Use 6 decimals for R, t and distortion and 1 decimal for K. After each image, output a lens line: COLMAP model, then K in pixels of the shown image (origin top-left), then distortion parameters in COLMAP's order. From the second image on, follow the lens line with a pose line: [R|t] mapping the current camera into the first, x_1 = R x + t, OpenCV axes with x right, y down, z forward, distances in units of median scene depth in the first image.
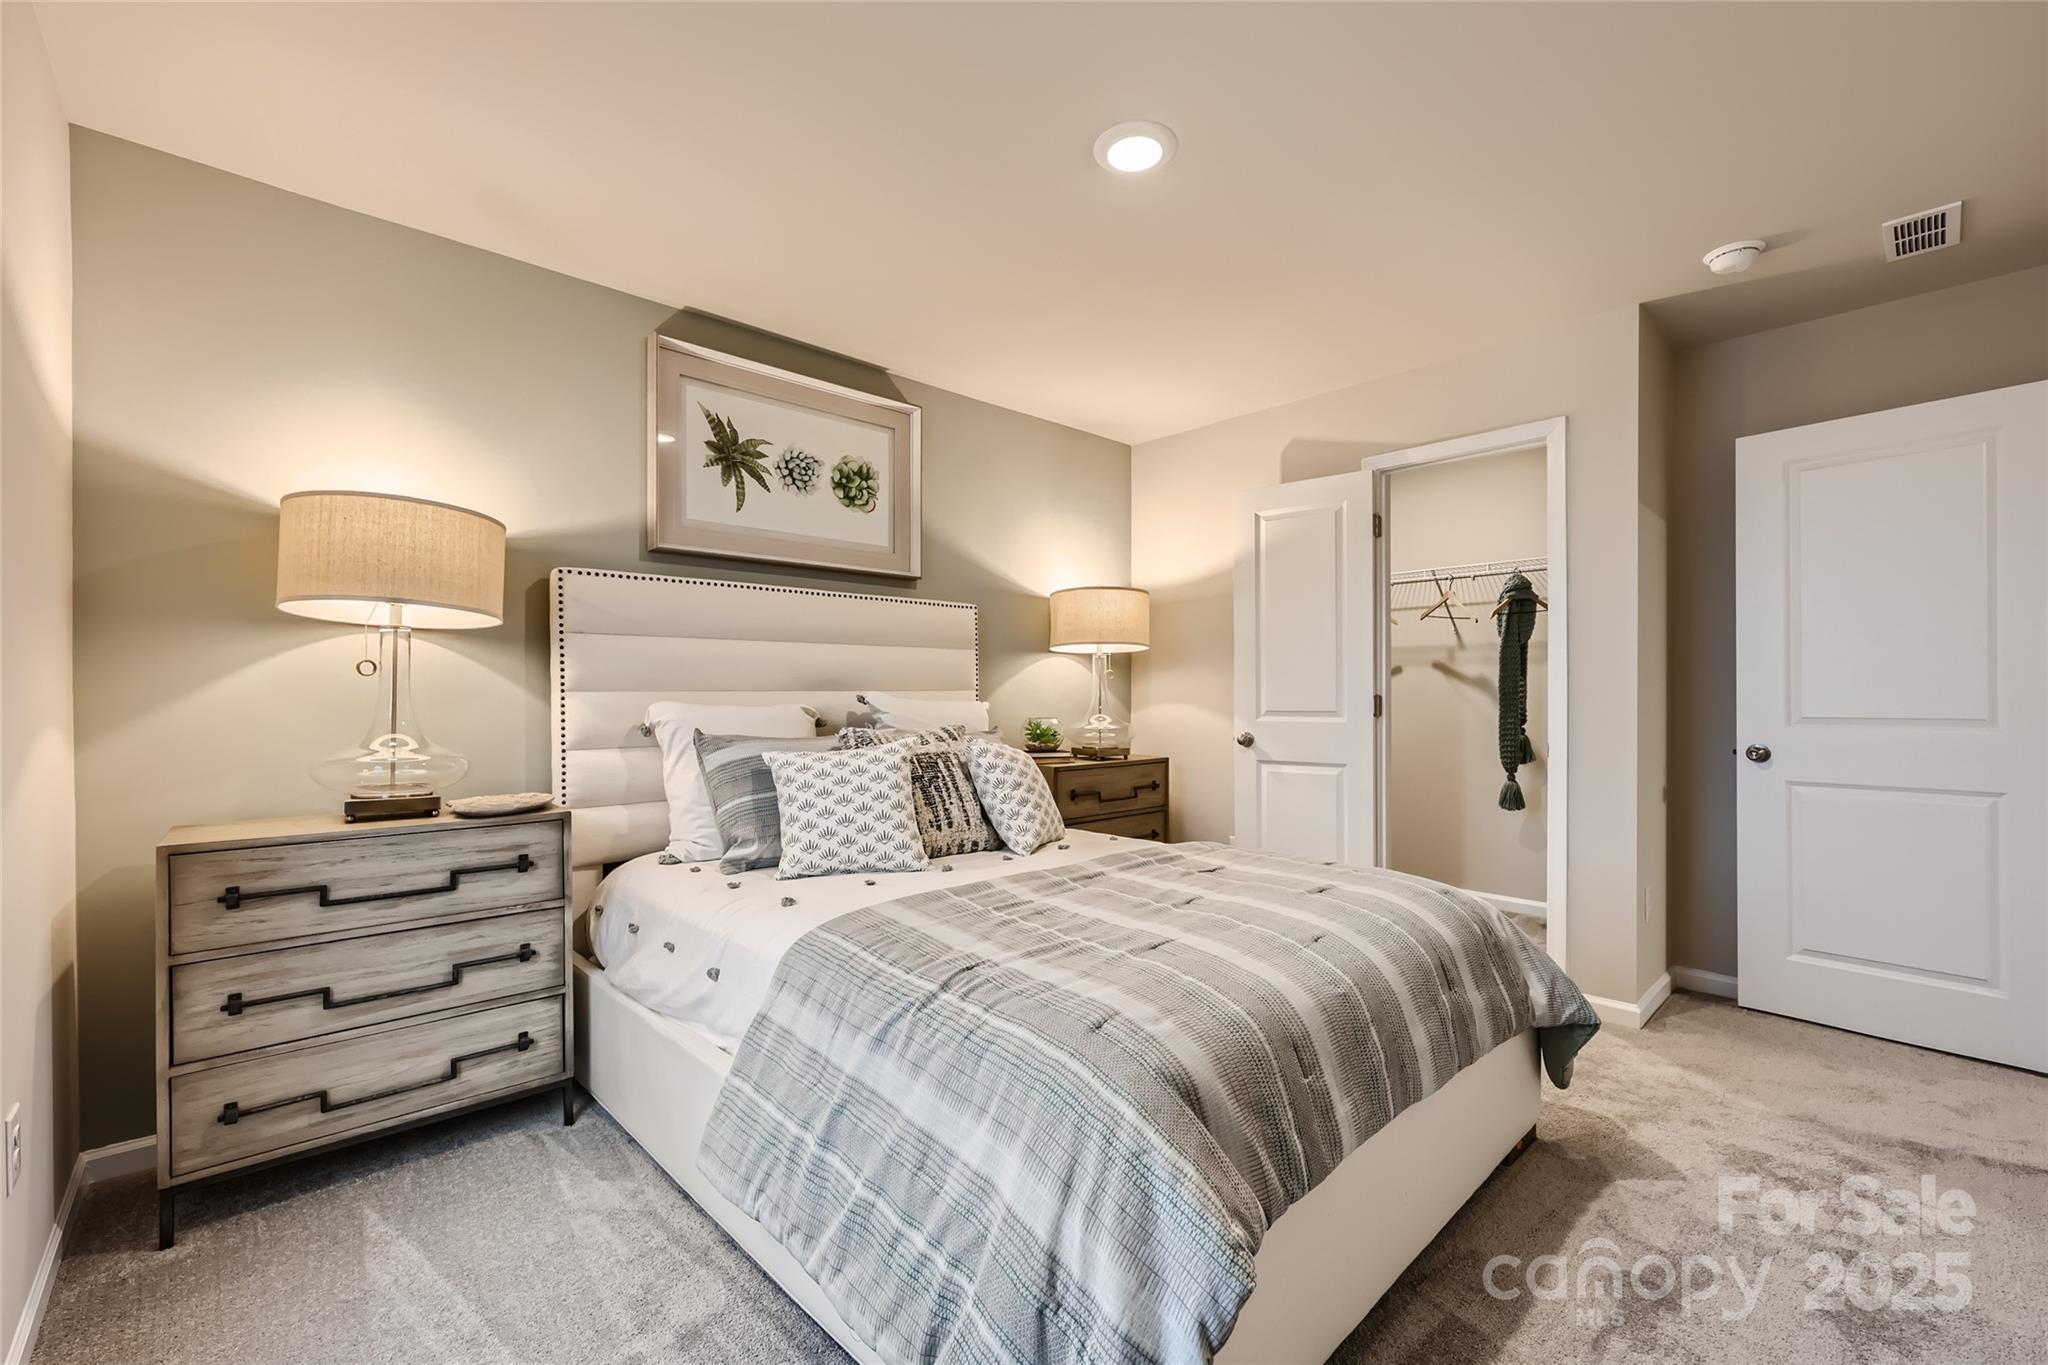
lens RADIAL K [[840.5, 0, 1024.0], [0, 840.5, 682.5], [0, 0, 1]] dist [0.009240, 0.000208]
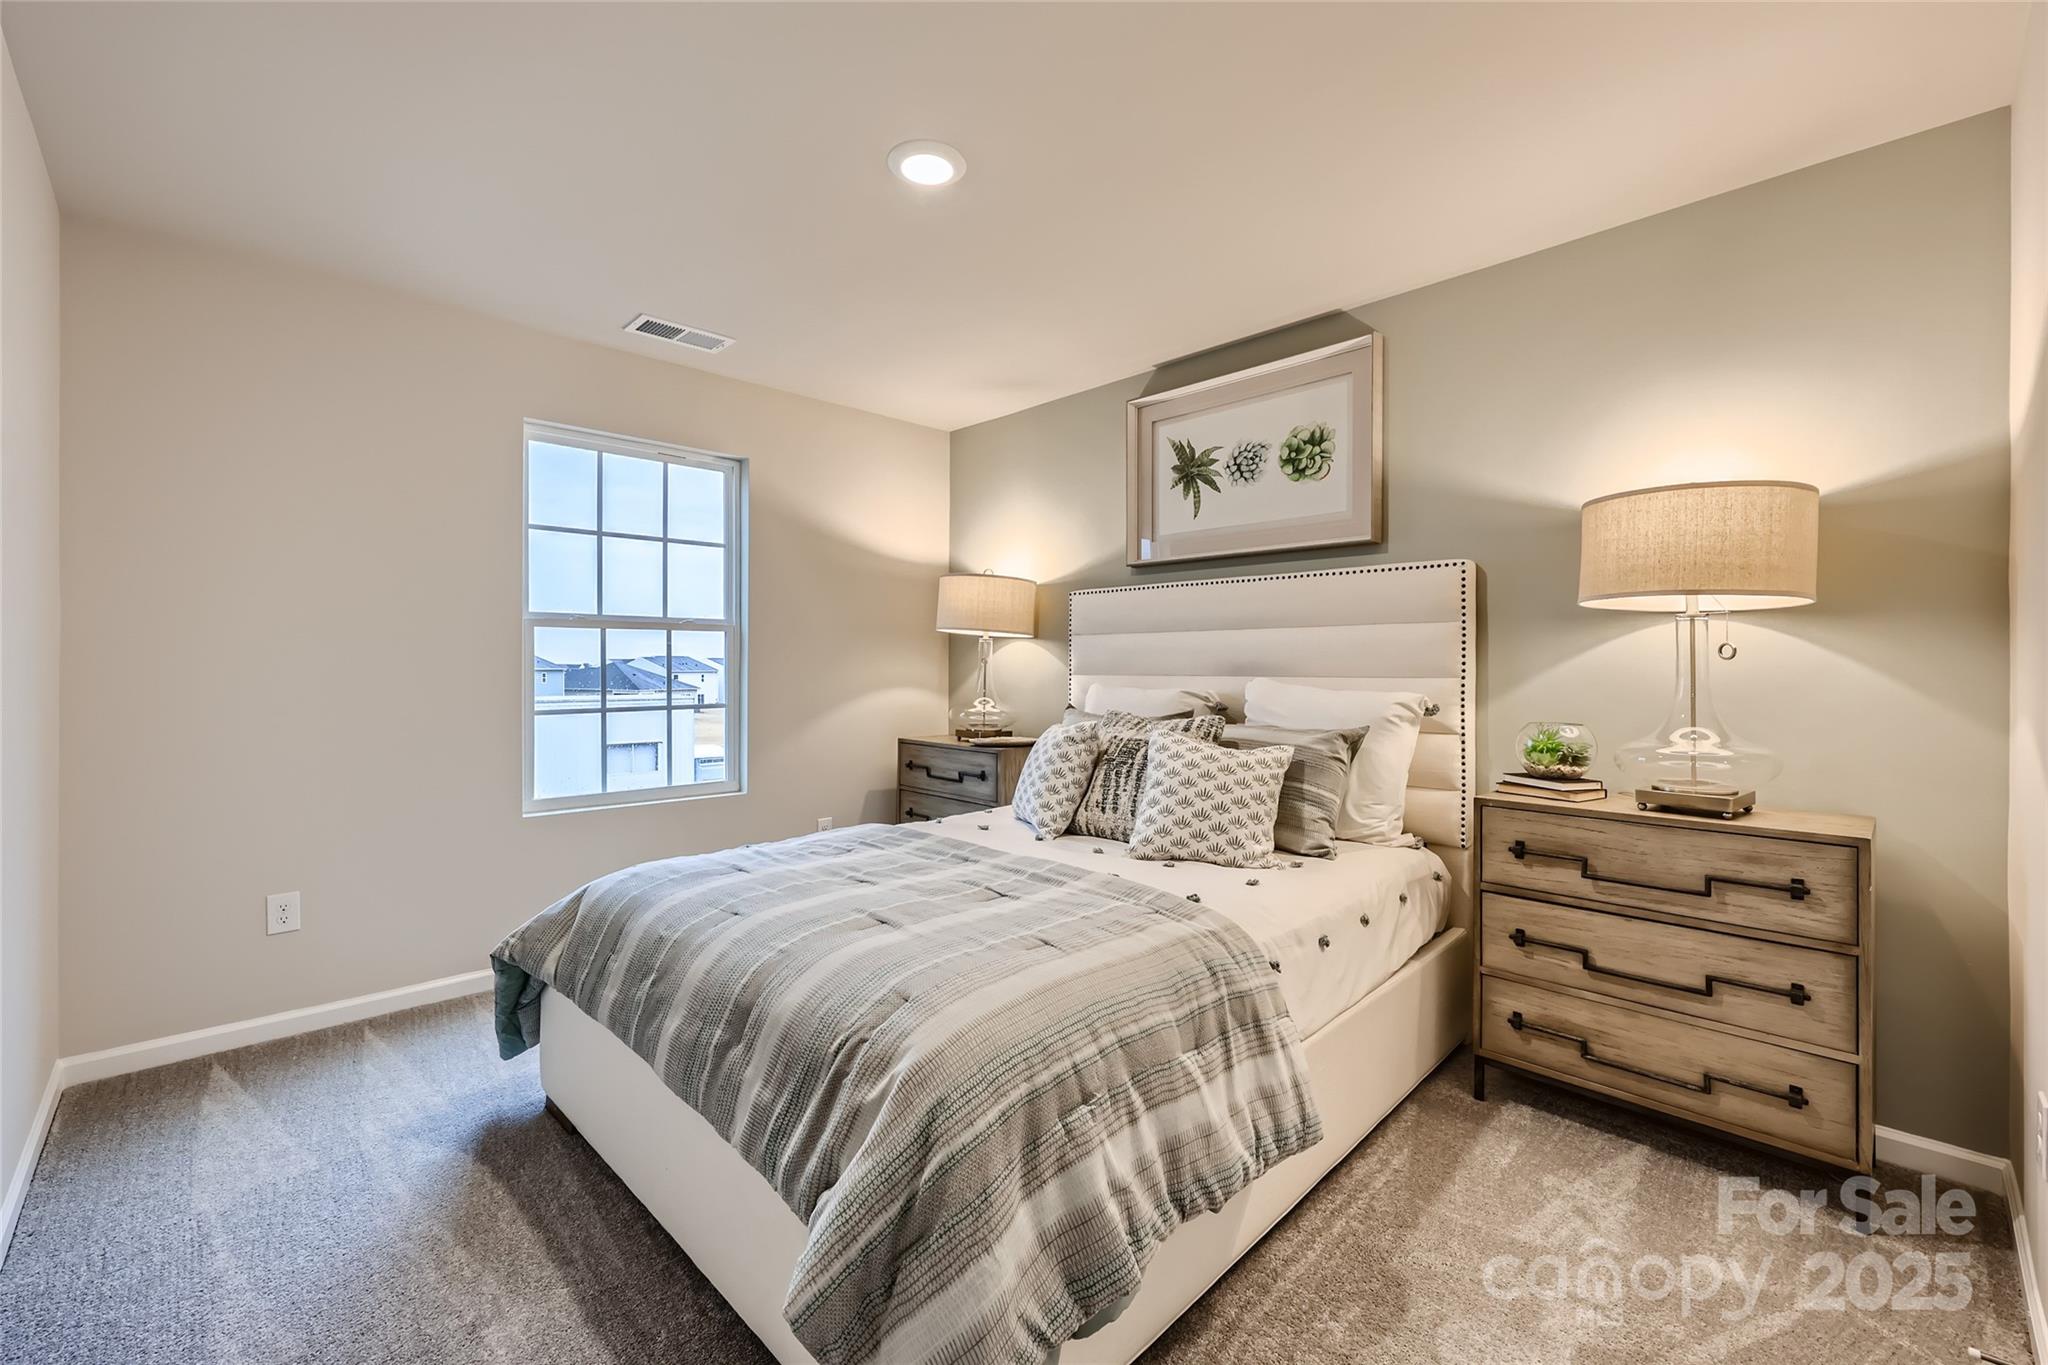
lens RADIAL K [[840.9, 0, 1030.3], [0, 840.9, 668.8], [0, 0, 1]] dist [-0.017706, 0.000014]
pose [[0.029756, -0.006204, -0.999538, 0.712314], [-0.003561, 0.999974, -0.006313, 0.006080], [0.999551, 0.003747, 0.029733, 0.680127]]
